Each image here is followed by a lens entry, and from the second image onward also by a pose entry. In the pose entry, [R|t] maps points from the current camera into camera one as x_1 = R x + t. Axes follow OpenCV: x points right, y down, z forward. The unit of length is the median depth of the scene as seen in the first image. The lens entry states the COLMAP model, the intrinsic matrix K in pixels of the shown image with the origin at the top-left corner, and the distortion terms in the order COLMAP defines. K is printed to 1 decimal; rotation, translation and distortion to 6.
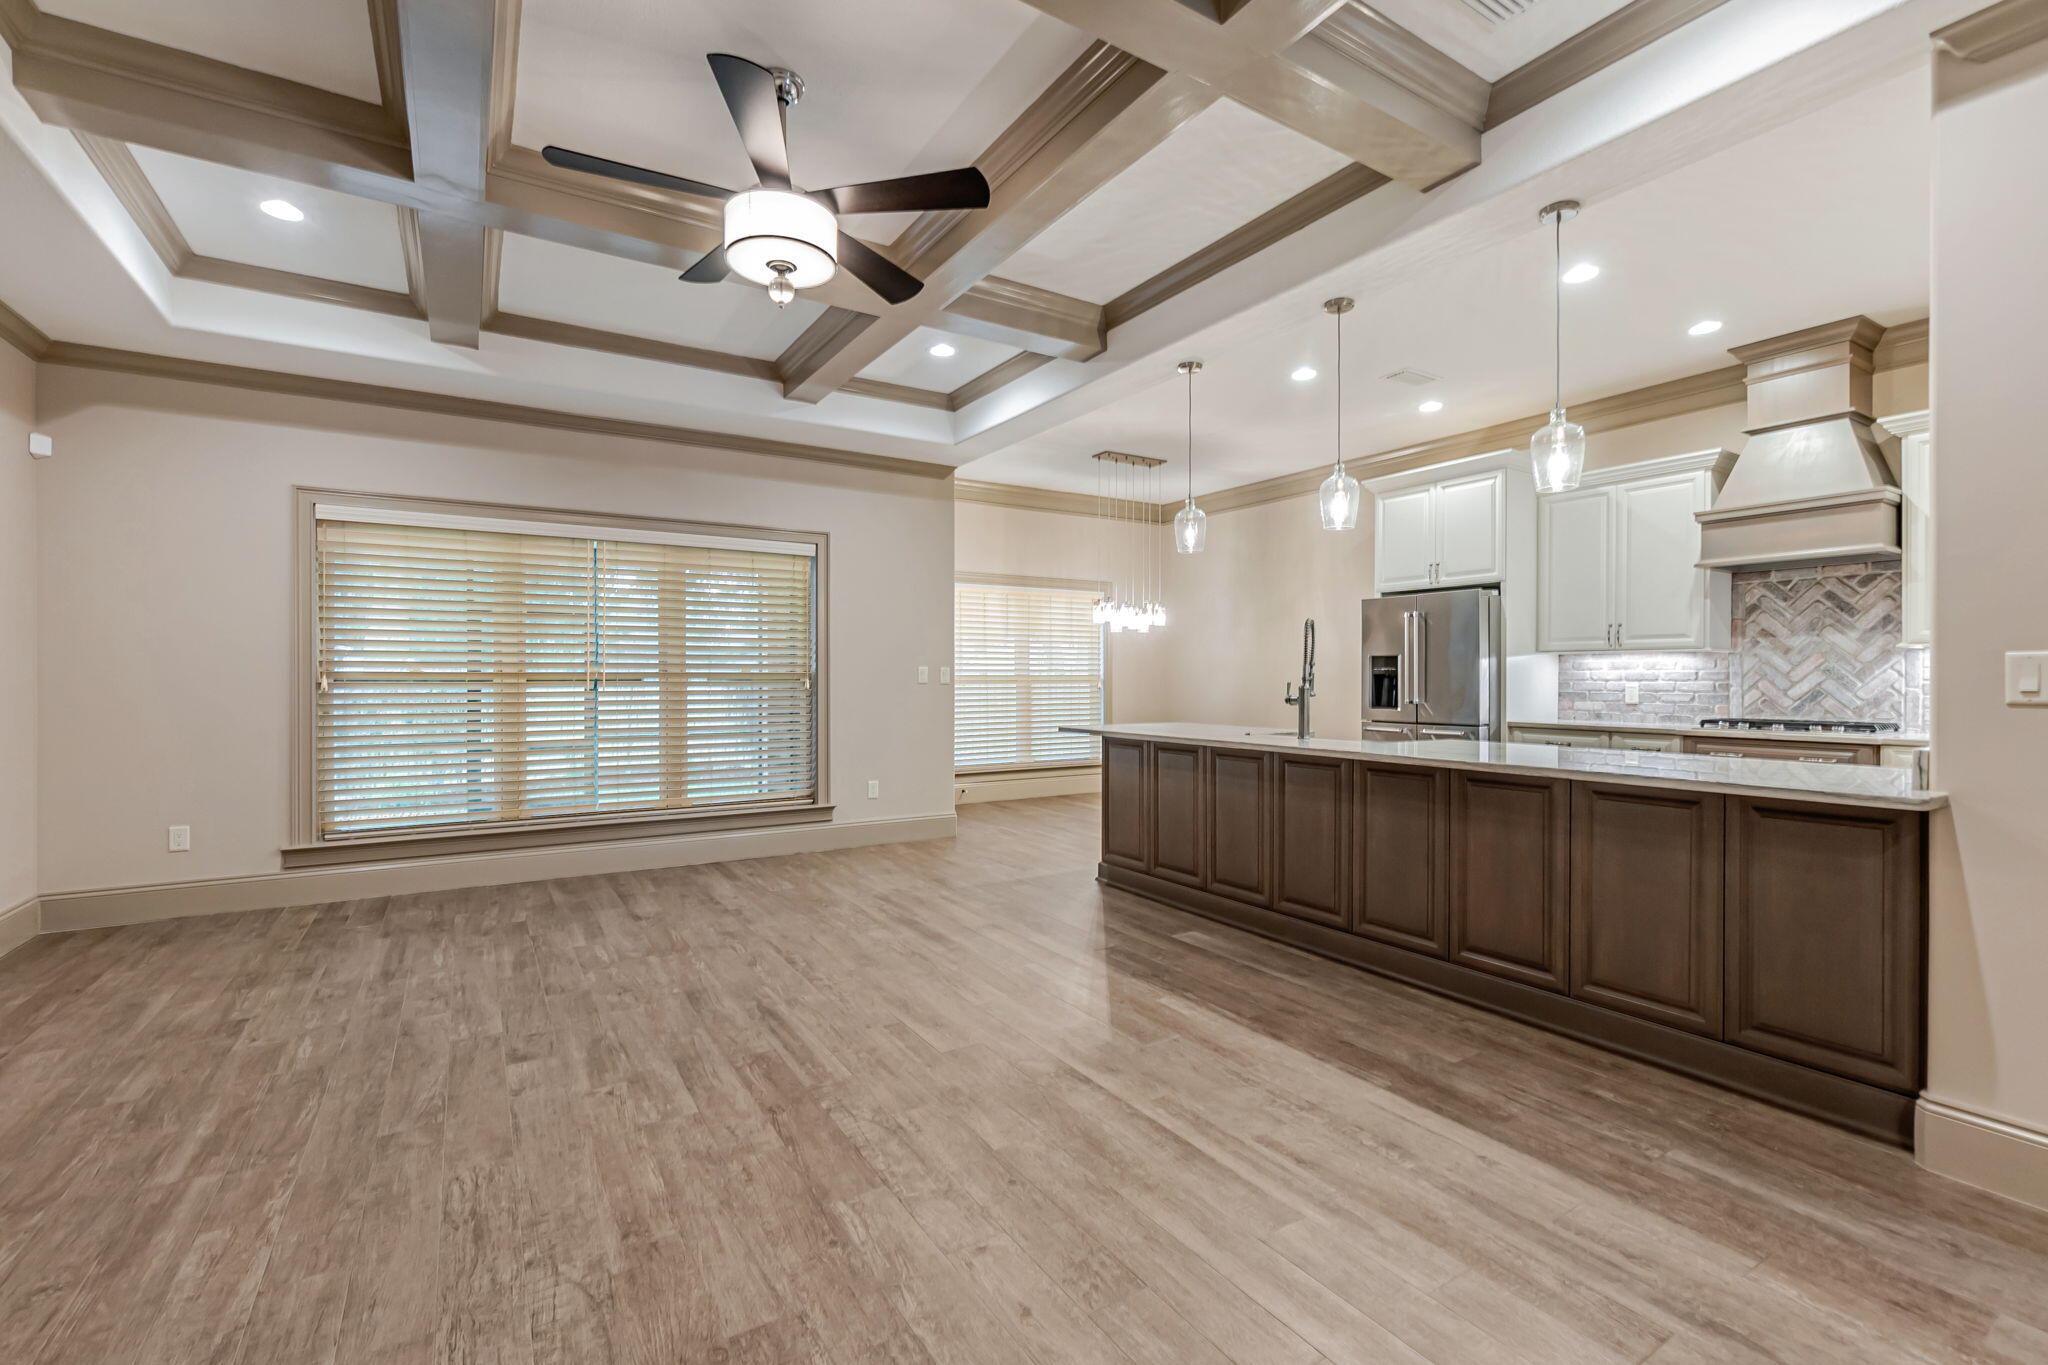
lens RADIAL K [[895.4, 0, 1007.2], [0, 895.4, 672.5], [0, 0, 1]] dist [-0.004418, 0.001387]
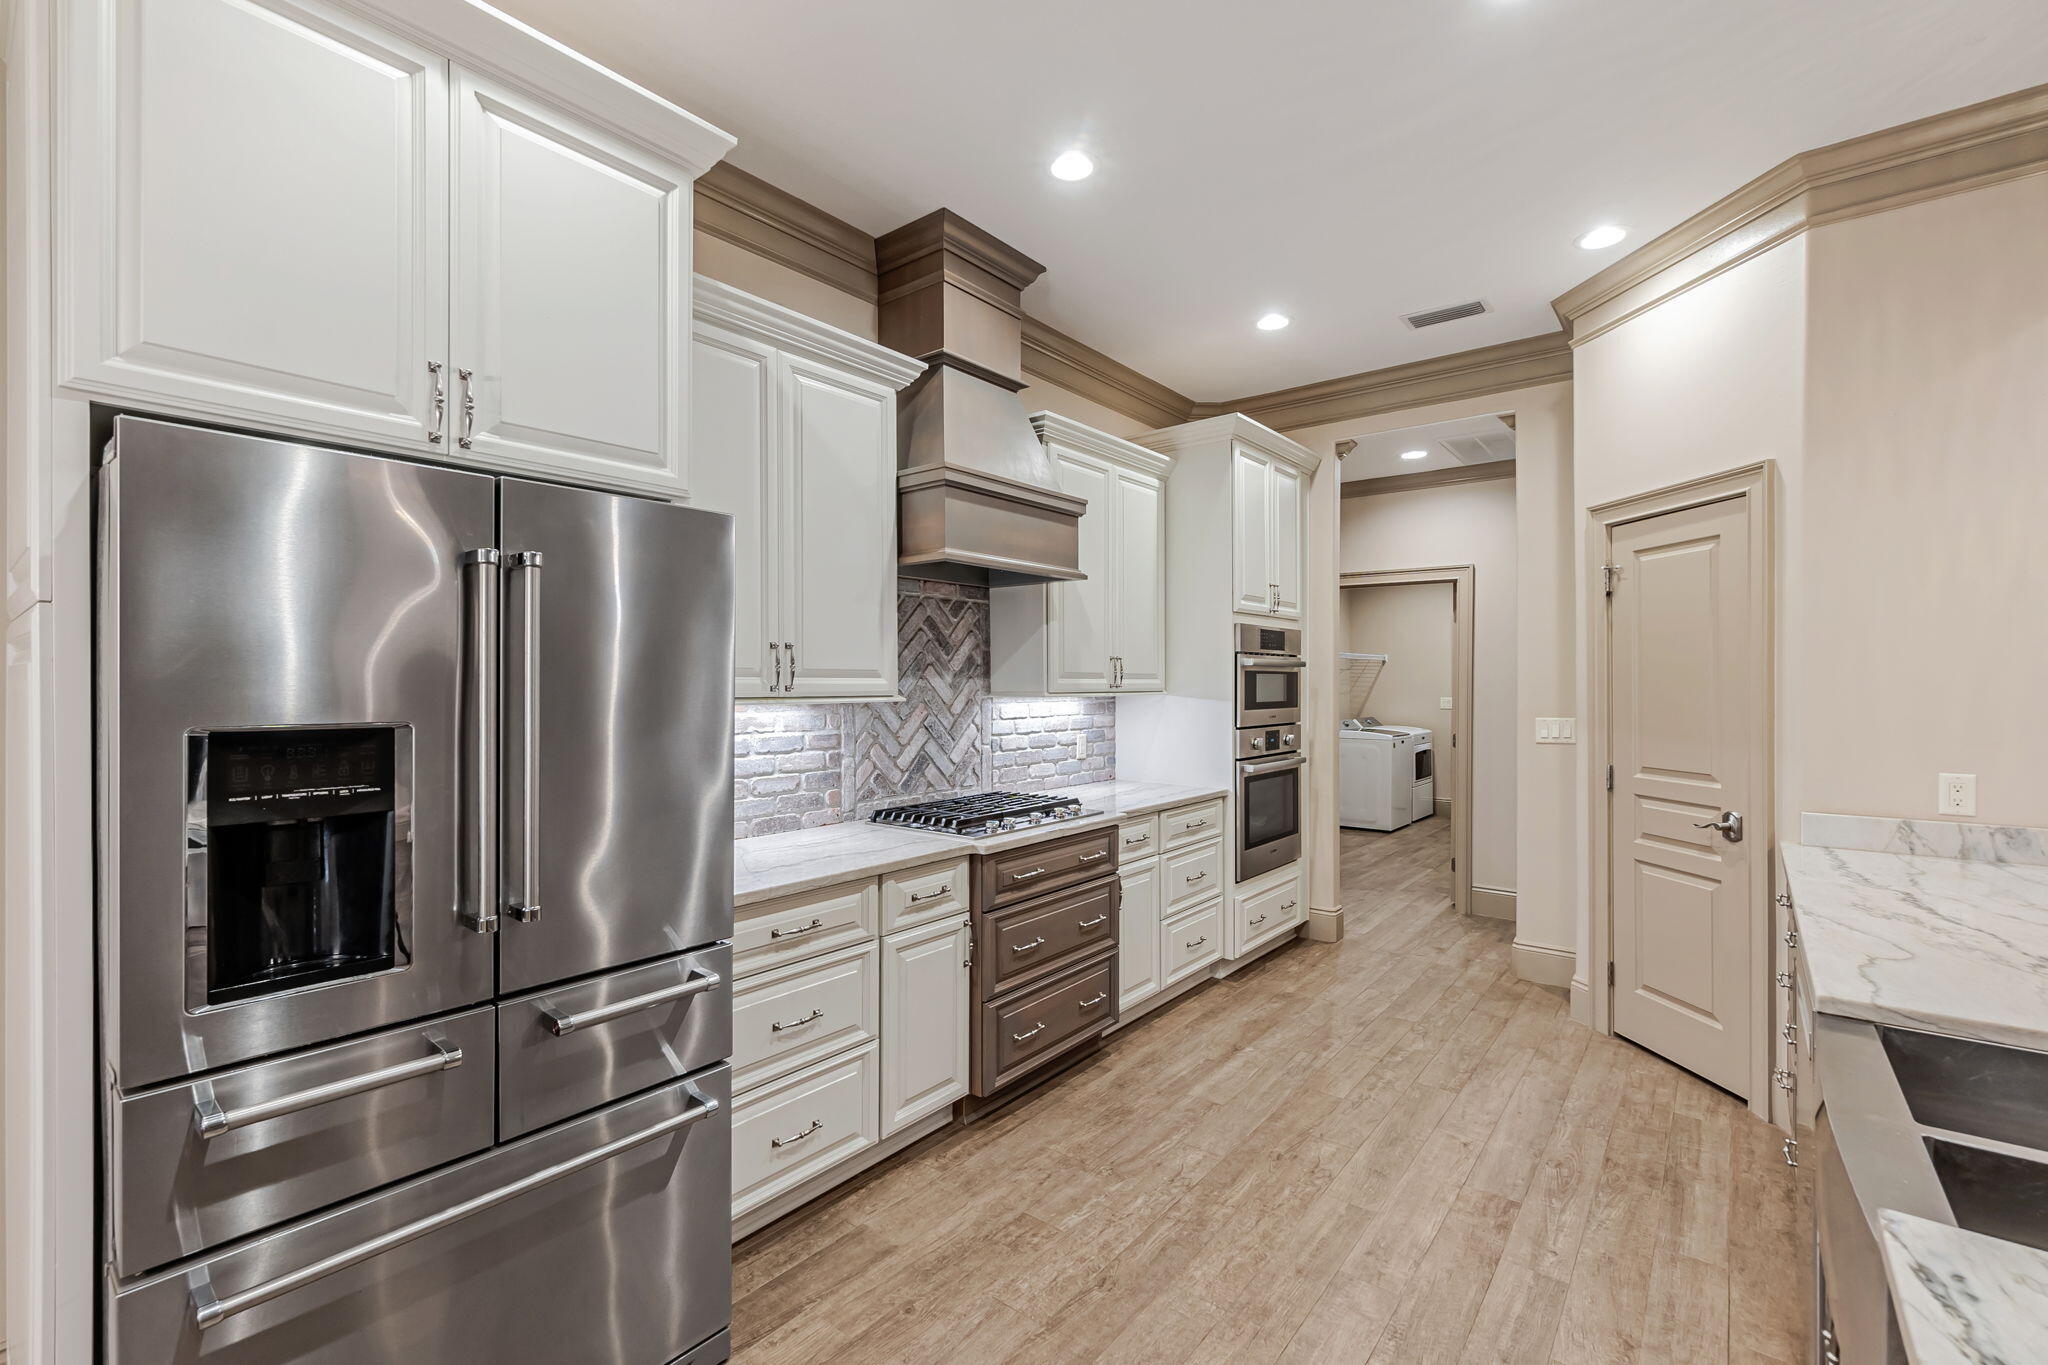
lens RADIAL K [[895.4, 0, 1031.9], [0, 895.4, 691.5], [0, 0, 1]] dist [-0.004418, 0.001387]
pose [[-0.353374, -0.010632, 0.935422, 0.321308], [-0.005631, 0.999941, 0.009239, -0.057002], [-0.935465, -0.002002, -0.353413, 1.756602]]
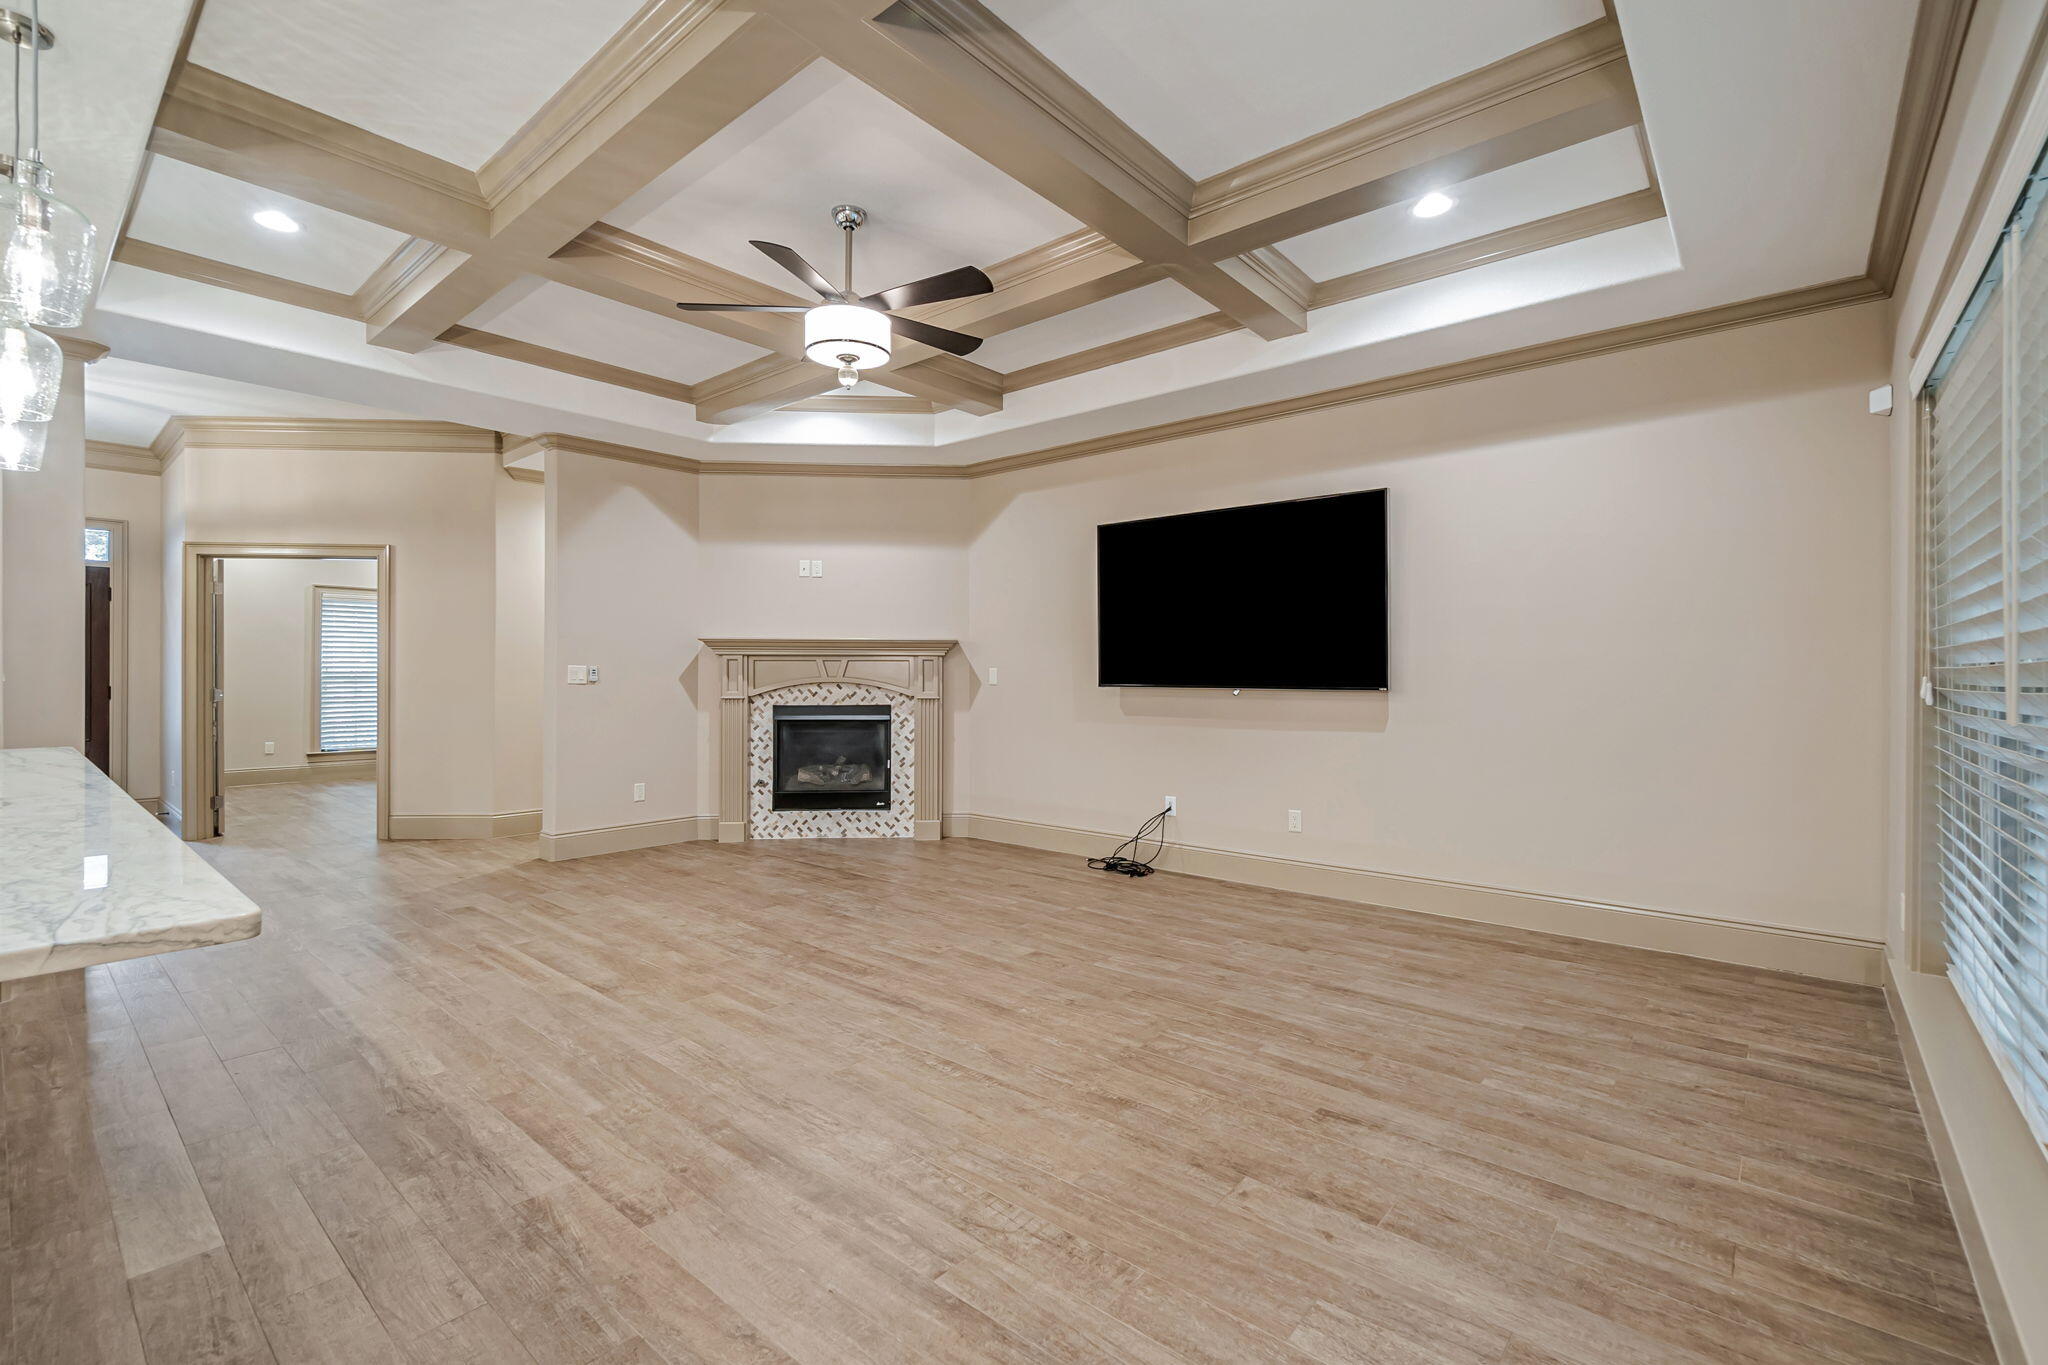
lens RADIAL K [[895.4, 0, 1017.1], [0, 895.4, 676.5], [0, 0, 1]] dist [-0.004418, 0.001387]
pose [[-0.950485, -0.003047, -0.310757, -0.072577], [-0.001359, 0.999983, -0.005651, 0.010124], [0.310769, -0.004949, -0.950473, 1.942015]]
